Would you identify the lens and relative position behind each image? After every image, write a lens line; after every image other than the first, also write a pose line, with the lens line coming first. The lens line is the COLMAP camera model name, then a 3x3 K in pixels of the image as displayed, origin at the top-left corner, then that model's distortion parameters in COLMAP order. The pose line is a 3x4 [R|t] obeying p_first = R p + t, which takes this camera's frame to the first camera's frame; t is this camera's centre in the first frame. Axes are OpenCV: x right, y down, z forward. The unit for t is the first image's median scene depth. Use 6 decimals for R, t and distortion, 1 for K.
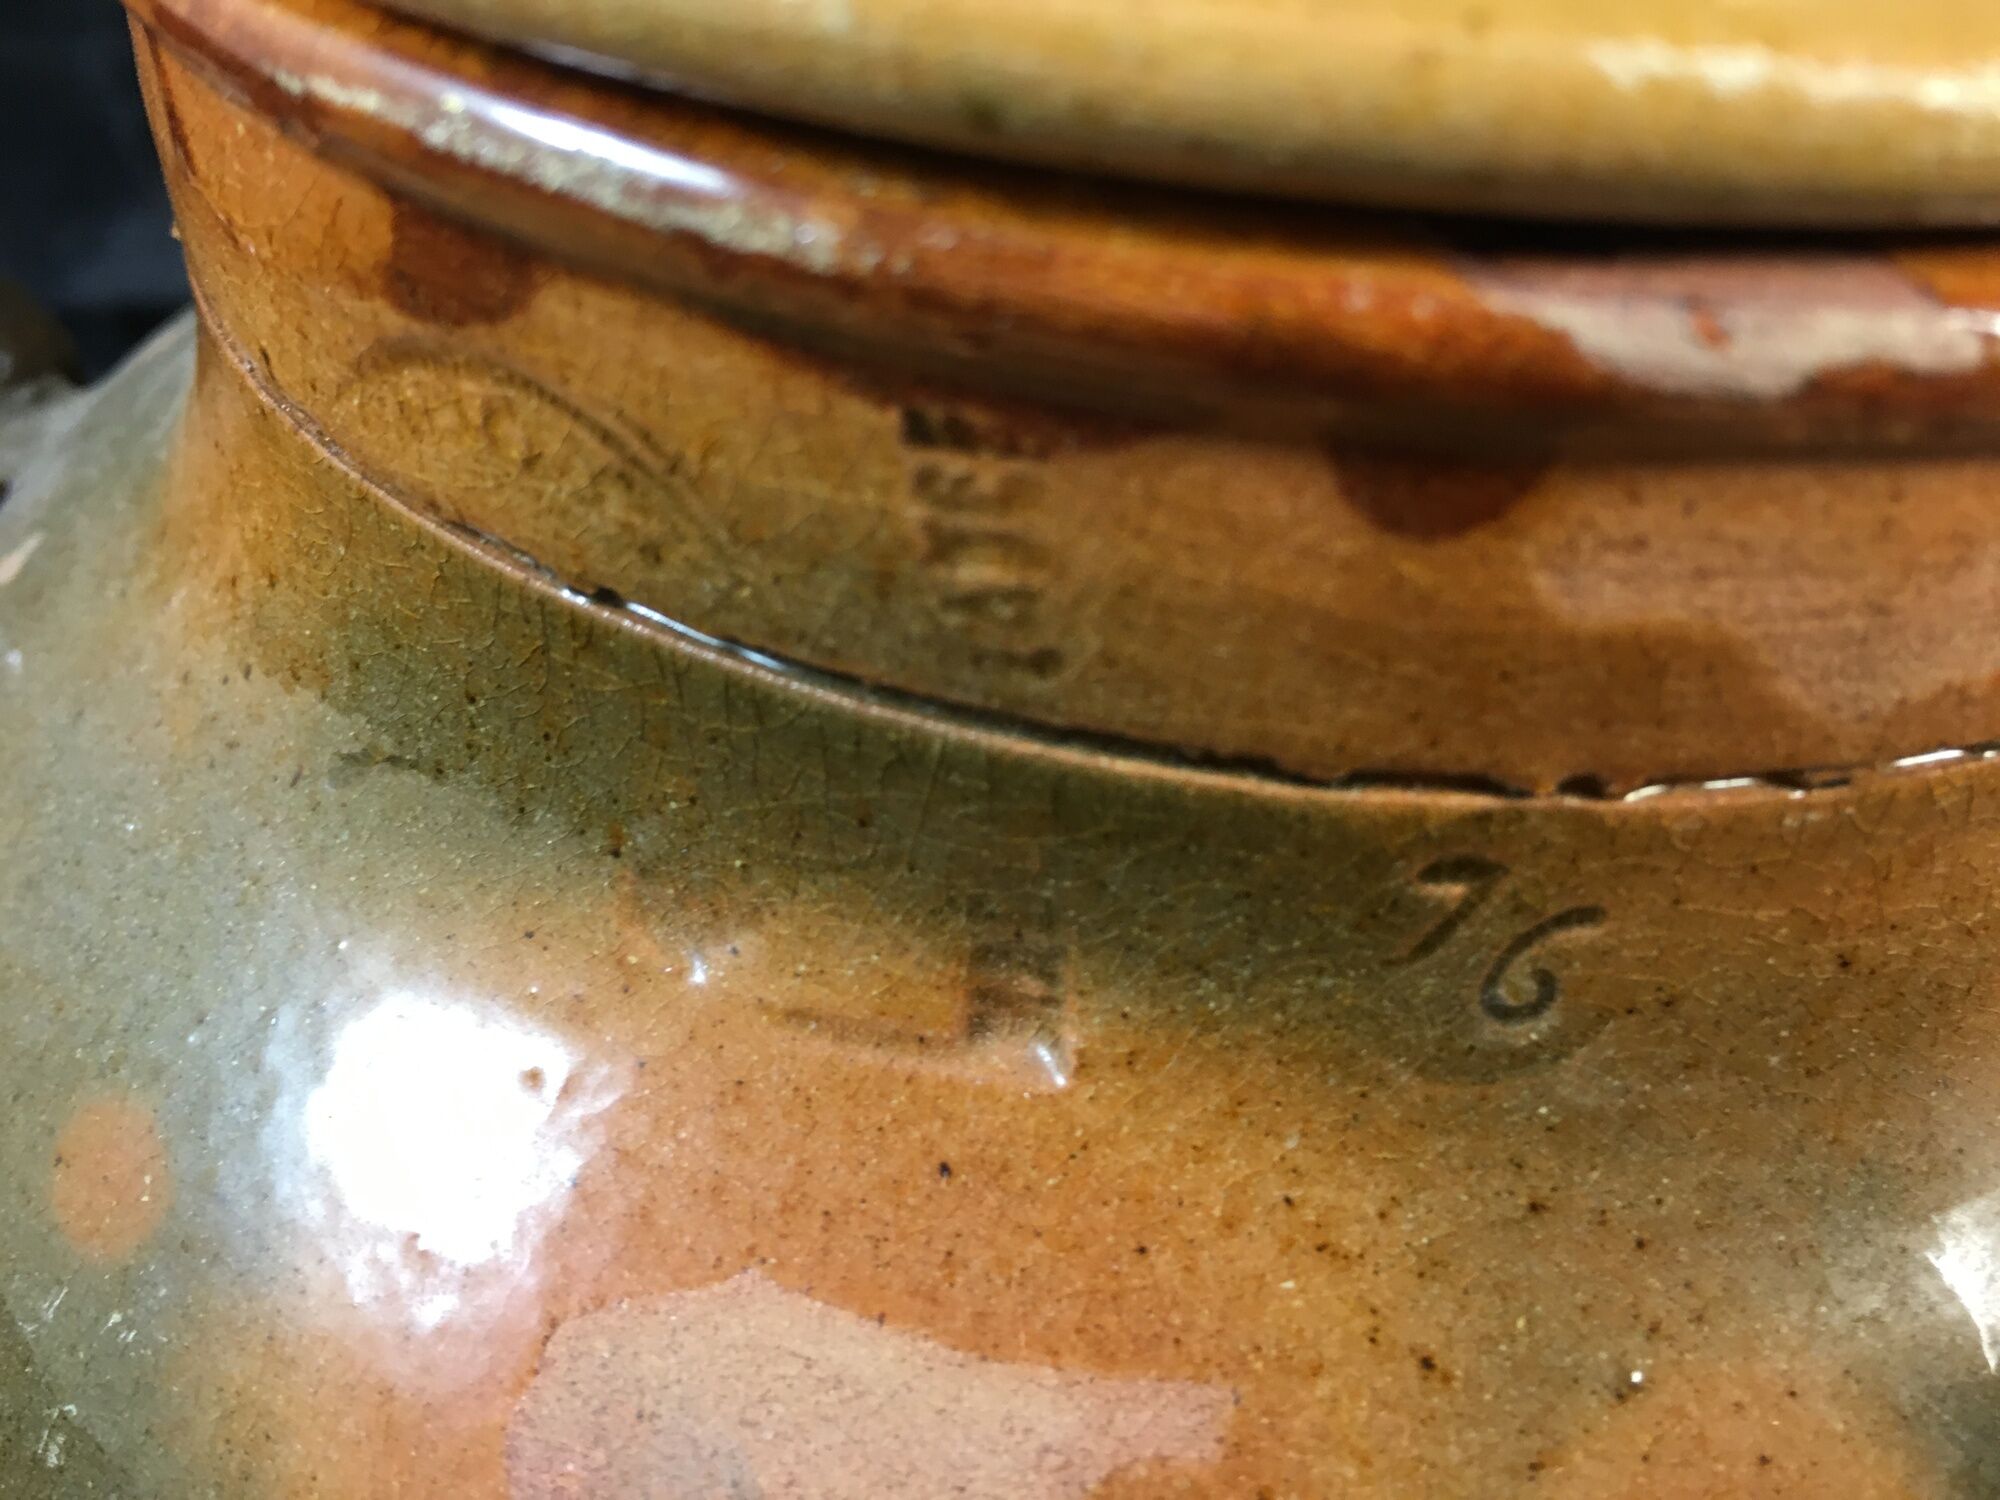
lens RADIAL K [[1703.4, 0, 1036.4], [0, 1703.4, 712.8], [0, 0, 1]] dist [0.038133, -0.090293]
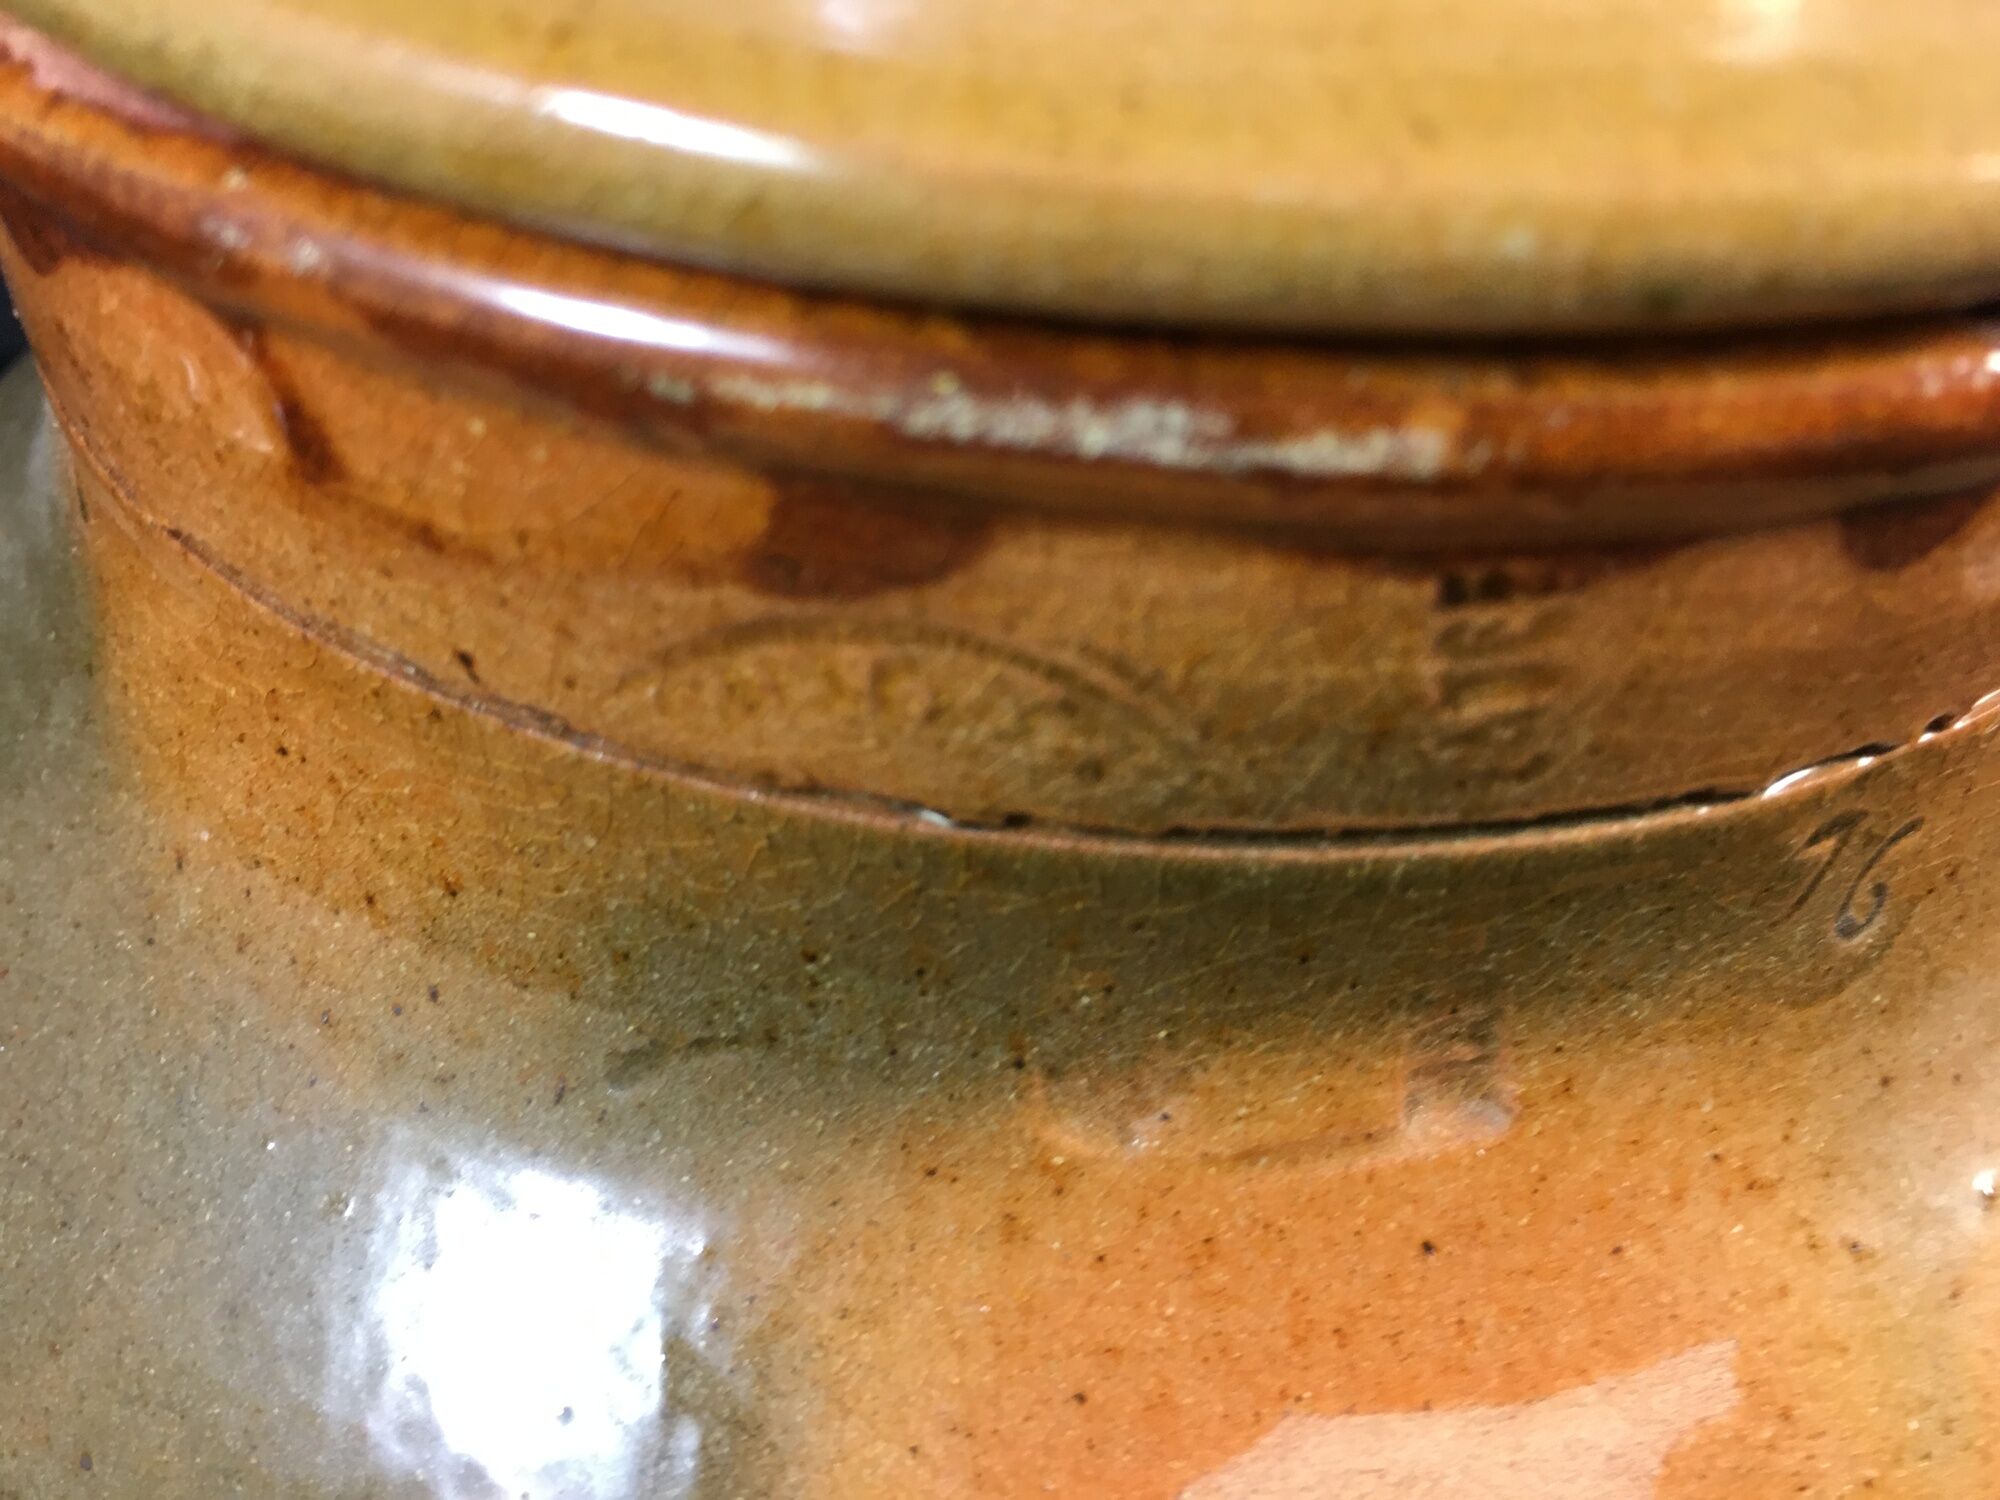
lens RADIAL K [[1724.9, 0, 978.9], [0, 1724.9, 730.5], [0, 0, 1]] dist [0.057812, -0.134581]
pose [[0.918964, -0.291347, 0.265749, -0.499454], [0.264436, 0.955216, 0.132801, -0.243178], [-0.292539, -0.051766, 0.954851, 0.106663]]
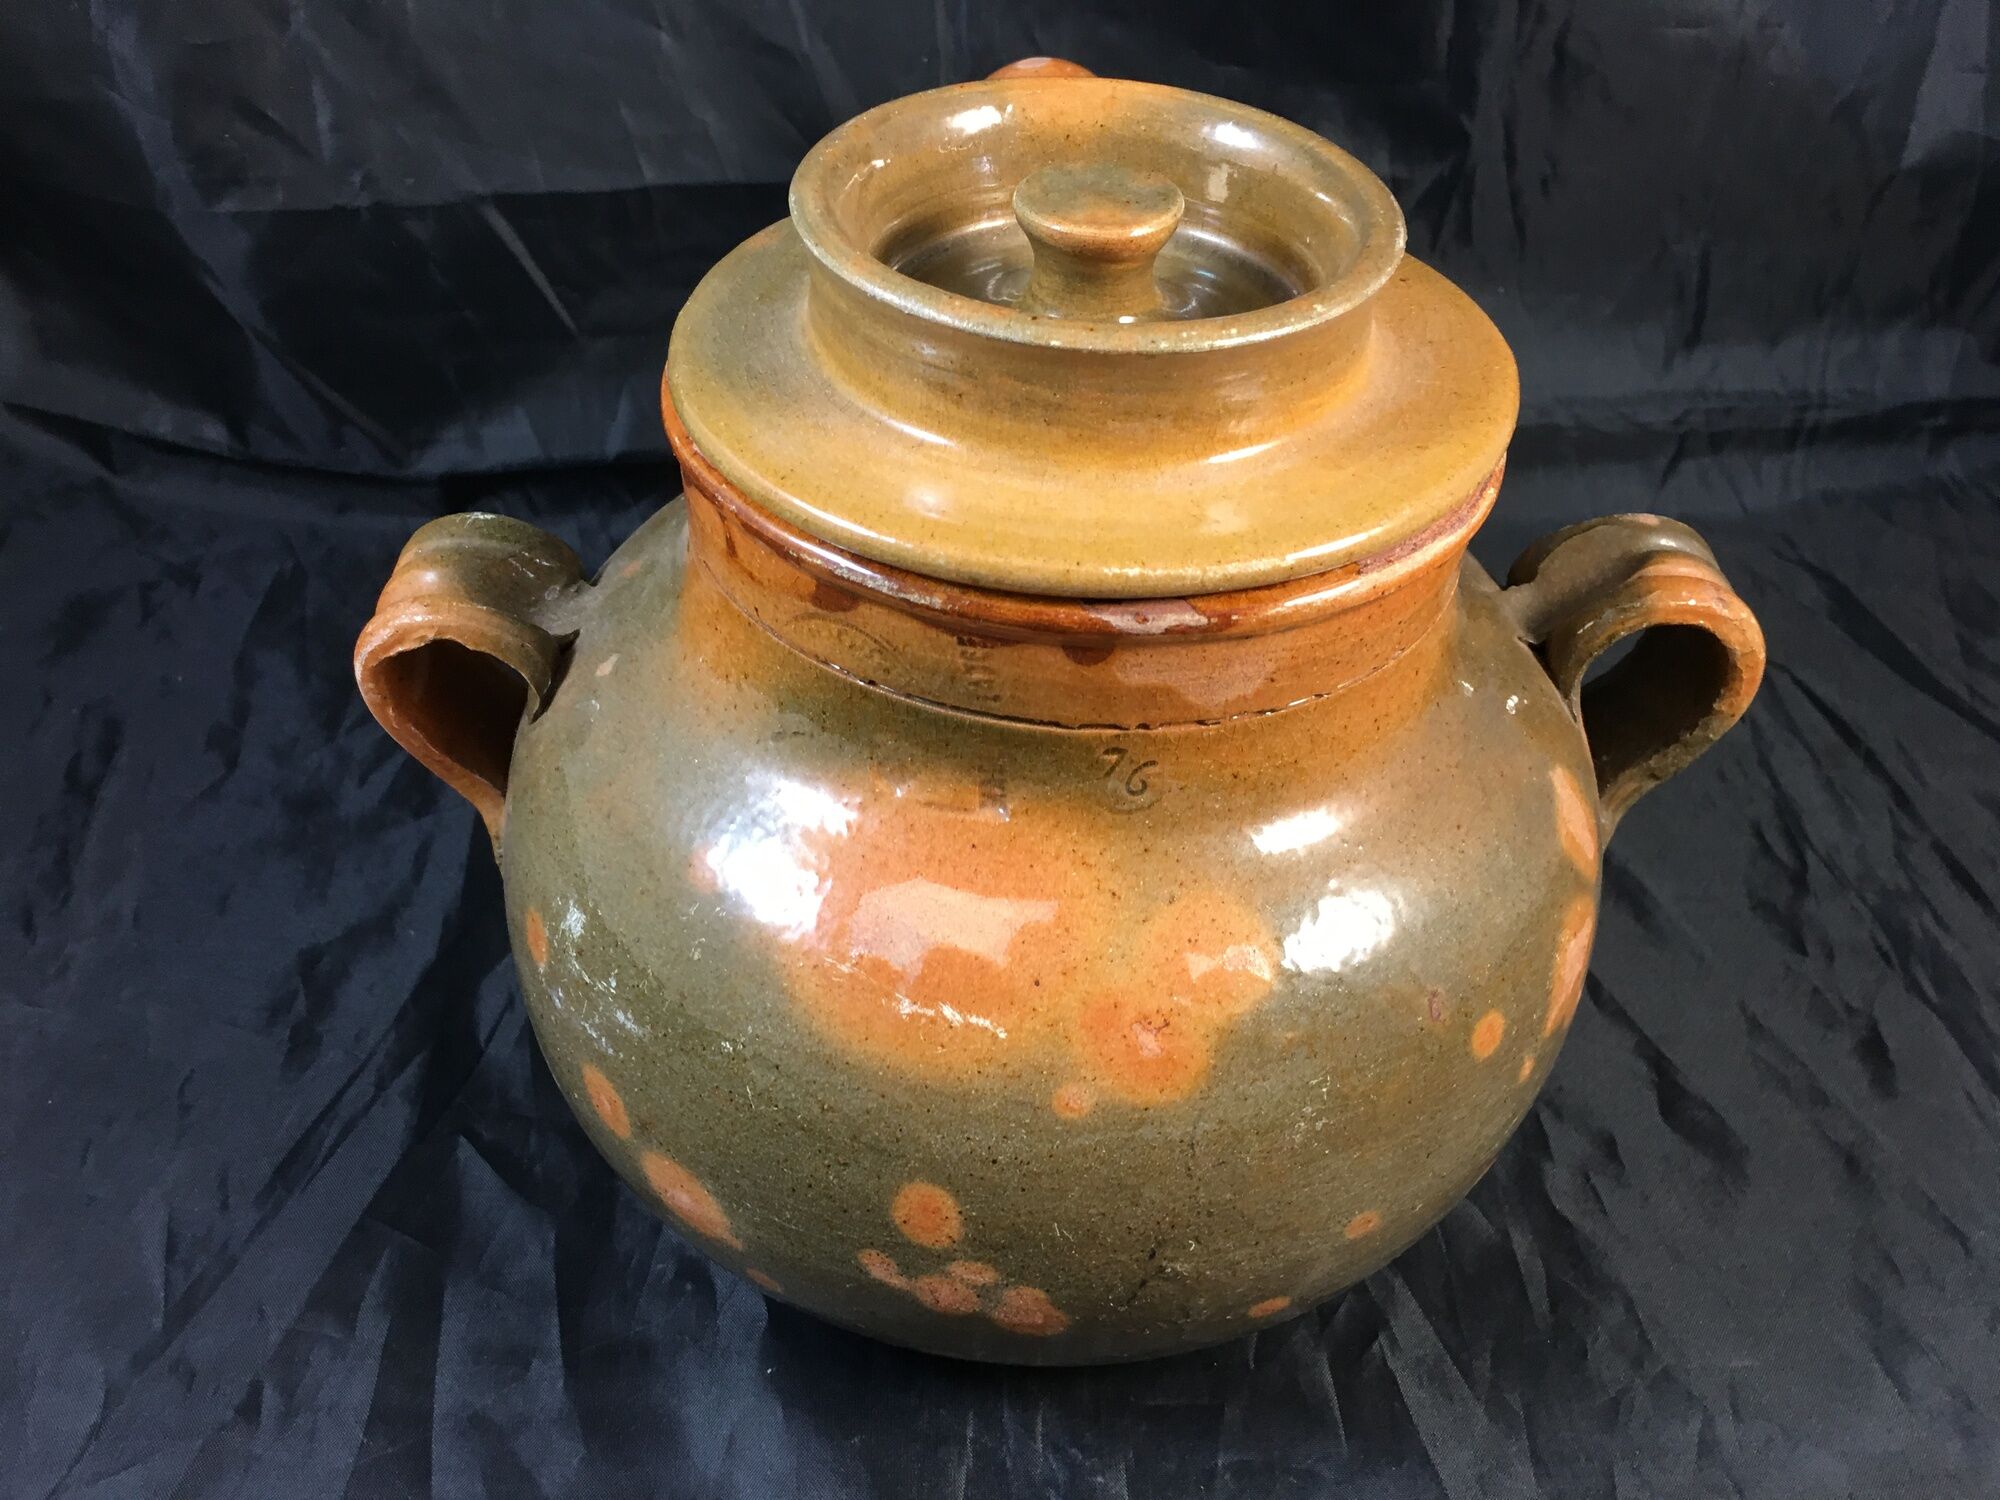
lens RADIAL K [[1681.6, 0, 1001.5], [0, 1681.6, 738.7], [0, 0, 1]] dist [0.055003, -0.118751]
pose [[0.999124, -0.034028, -0.024351, 0.092774], [0.034493, 0.999225, 0.018953, -0.009249], [0.023687, -0.019777, 0.999524, -2.409482]]
